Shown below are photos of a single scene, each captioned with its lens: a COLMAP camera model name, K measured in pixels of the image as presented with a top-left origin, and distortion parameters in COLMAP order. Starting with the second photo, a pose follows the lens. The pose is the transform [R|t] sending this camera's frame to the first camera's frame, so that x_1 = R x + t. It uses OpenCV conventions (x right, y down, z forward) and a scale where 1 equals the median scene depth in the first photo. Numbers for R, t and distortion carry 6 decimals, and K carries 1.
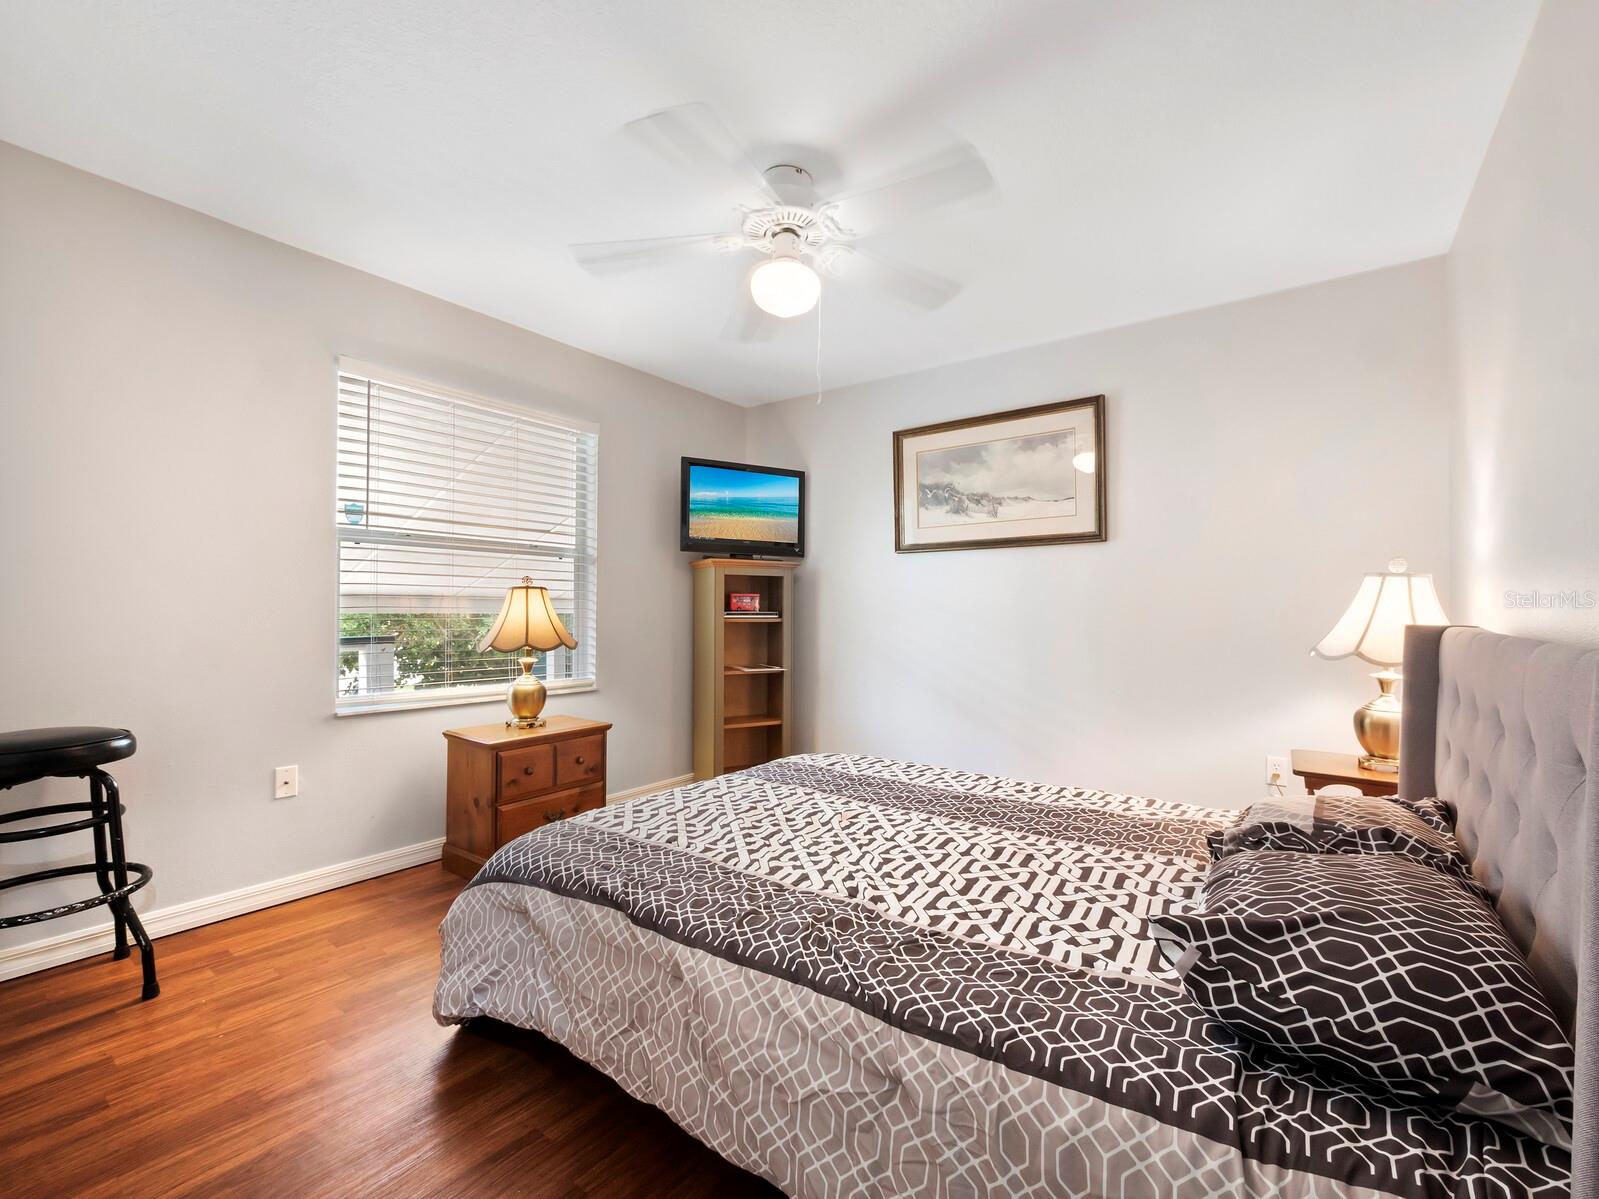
lens RADIAL K [[678.6, 0, 791.7], [0, 678.6, 608.1], [0, 0, 1]] dist [-0.009658, 0.001849]
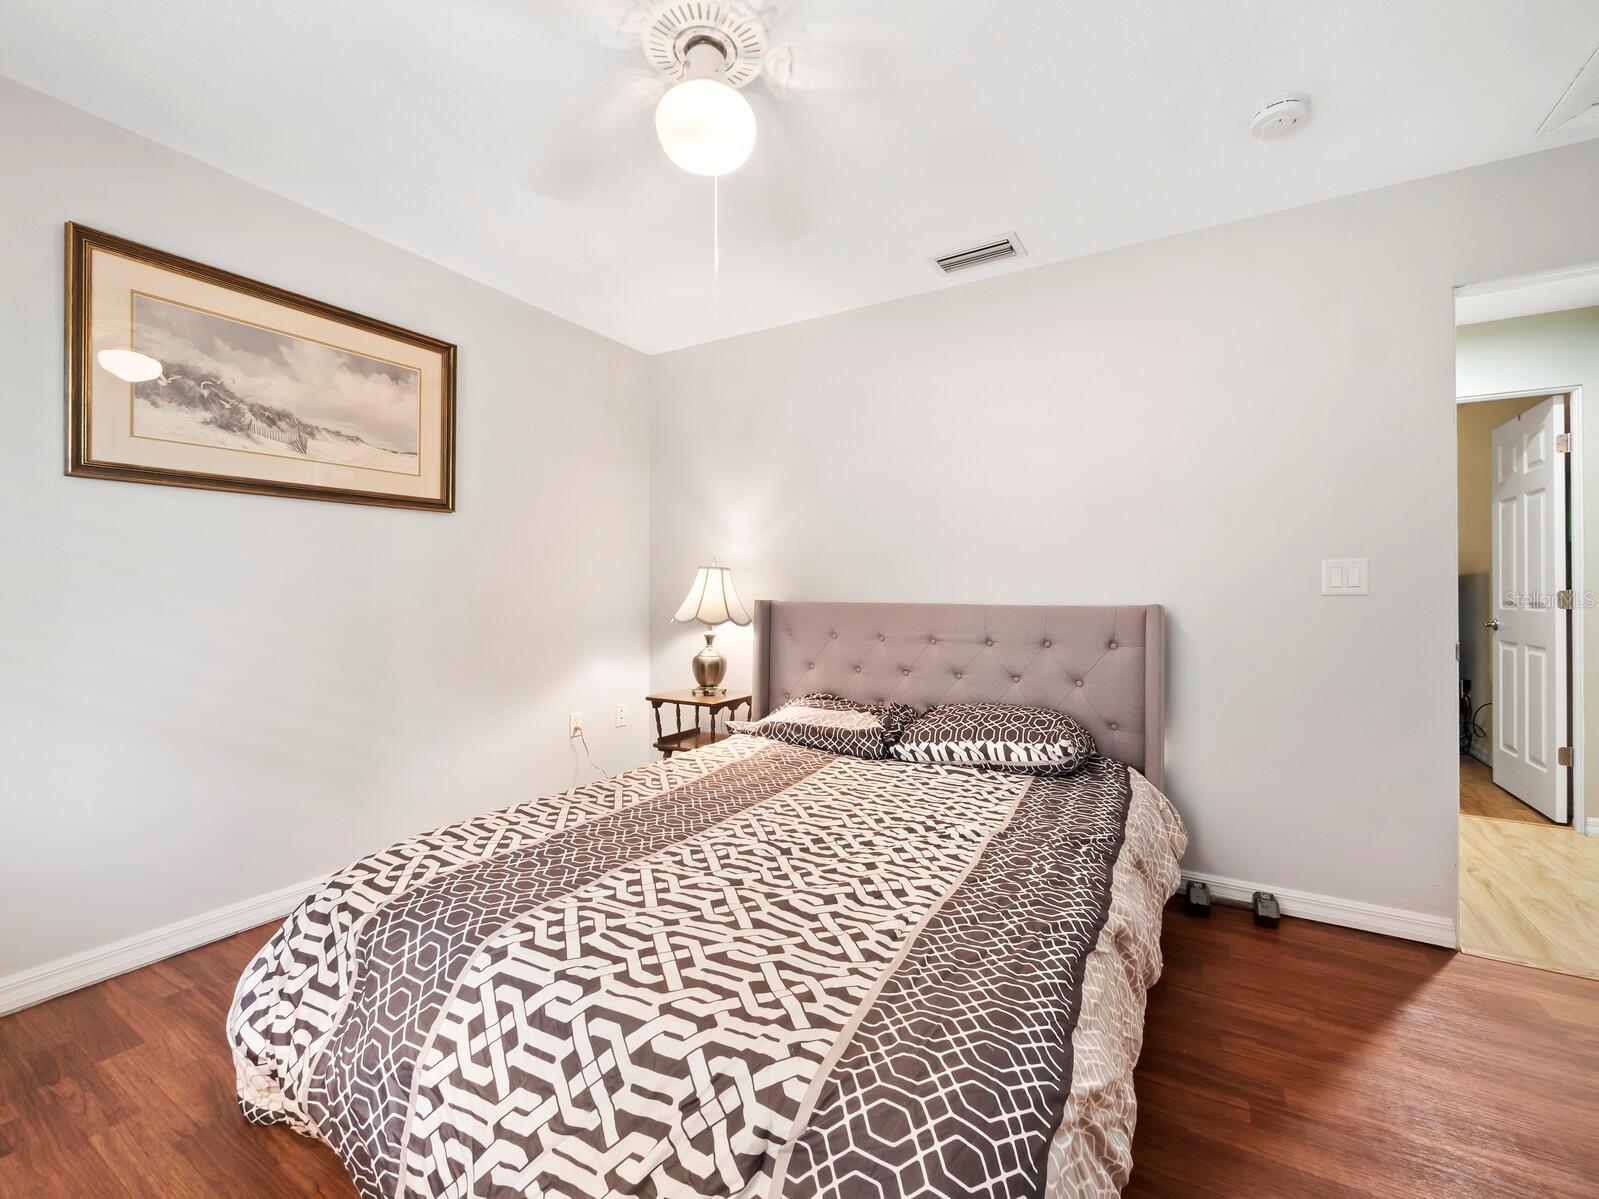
lens RADIAL K [[678.6, 0, 791.8], [0, 678.6, 590.5], [0, 0, 1]] dist [-0.009658, 0.001849]
pose [[-0.103284, -0.008333, 0.994617, -0.431013], [-0.007285, 0.999944, 0.007621, -0.006164], [-0.994625, -0.006459, -0.103339, 0.606666]]
